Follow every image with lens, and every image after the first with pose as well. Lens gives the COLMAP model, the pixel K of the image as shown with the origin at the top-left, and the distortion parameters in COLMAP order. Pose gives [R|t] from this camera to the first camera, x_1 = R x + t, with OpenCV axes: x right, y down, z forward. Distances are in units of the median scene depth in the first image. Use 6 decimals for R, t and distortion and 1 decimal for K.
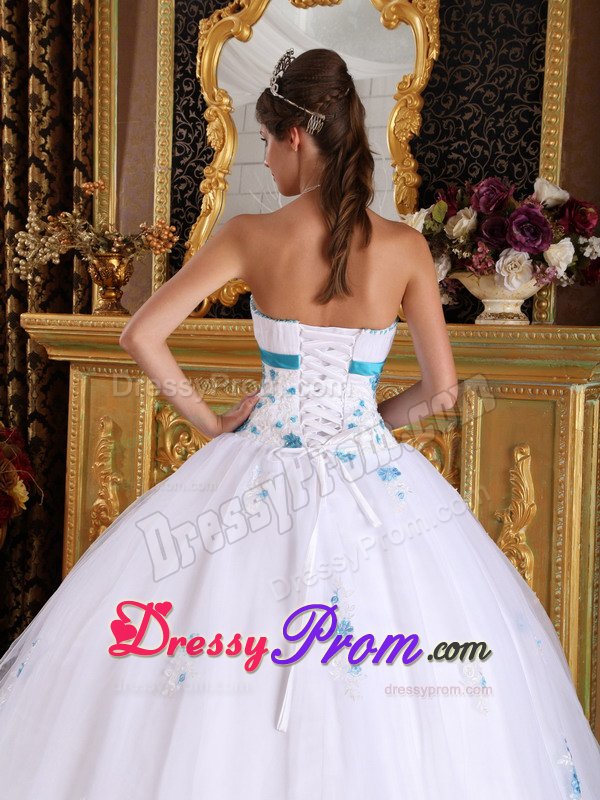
lens RADIAL K [[1191.8, 0, 297.9], [0, 1191.8, 417.7], [0, 0, 1]] dist [0.150695, 0.051439]
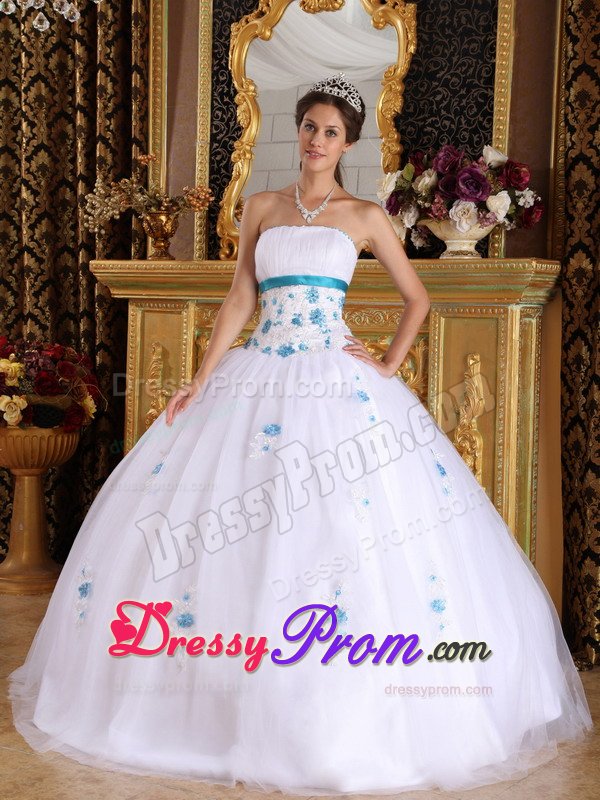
lens RADIAL K [[1232.9, 0, 300.0], [0, 1232.9, 400.0], [0, 0, 1]] dist [0.157332, 0.027769]
pose [[0.998090, -0.000719, -0.061774, 0.069370], [0.000404, 0.999987, -0.005122, 0.066763], [0.061777, 0.005087, 0.998077, -0.282071]]
